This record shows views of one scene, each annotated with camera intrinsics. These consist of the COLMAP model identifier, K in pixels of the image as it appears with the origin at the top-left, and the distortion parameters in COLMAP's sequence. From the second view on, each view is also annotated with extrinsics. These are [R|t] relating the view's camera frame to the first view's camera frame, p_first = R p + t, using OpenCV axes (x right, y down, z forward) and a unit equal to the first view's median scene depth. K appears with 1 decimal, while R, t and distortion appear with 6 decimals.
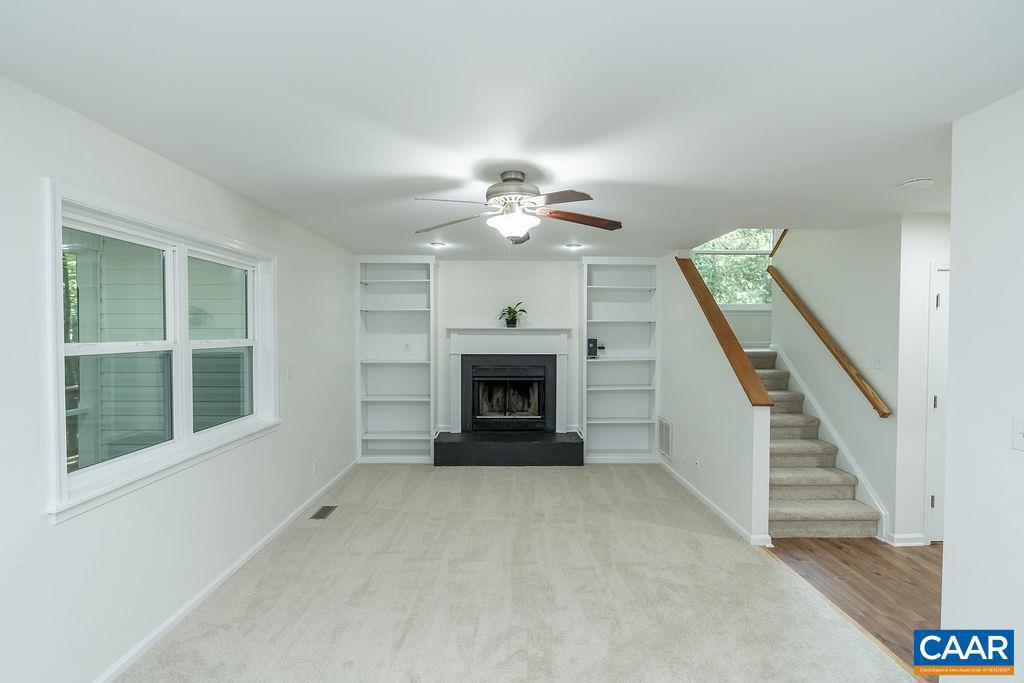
lens RADIAL K [[455.3, 0, 512.0], [0, 455.3, 341.5], [0, 0, 1]] dist [-0.015062, 0.005451]
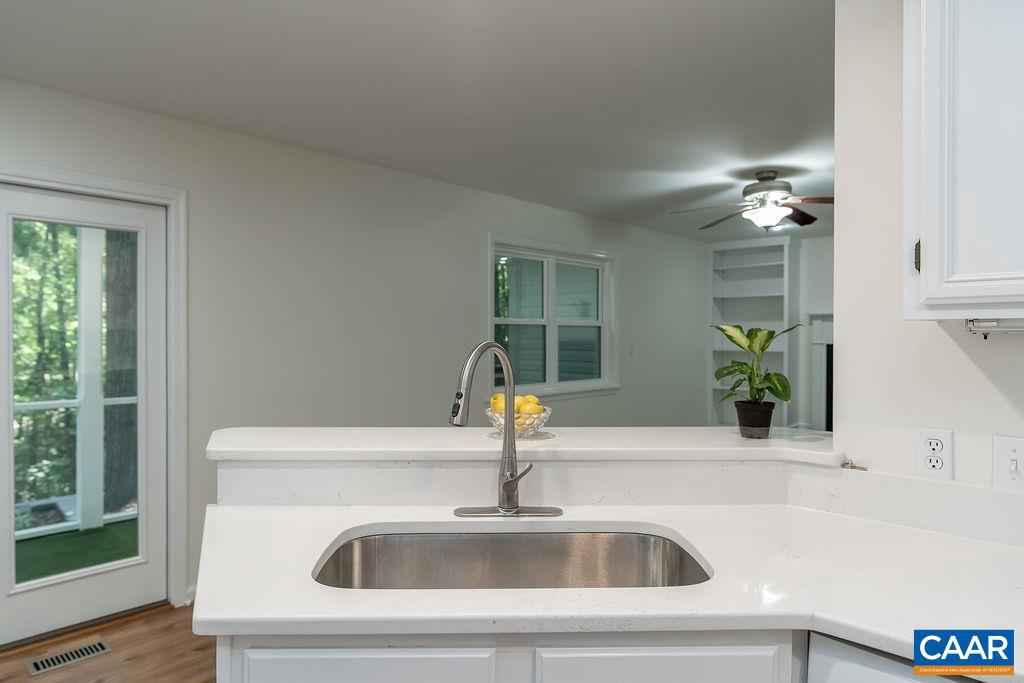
lens RADIAL K [[635.5, 0, 512.0], [0, 635.5, 341.5], [0, 0, 1]] dist [-0.001229, -0.000329]
pose [[0.711946, 0.004174, -0.702222, 0.328020], [-0.016154, 0.999815, -0.010436, 0.047498], [0.702049, 0.018774, 0.711881, -0.298374]]
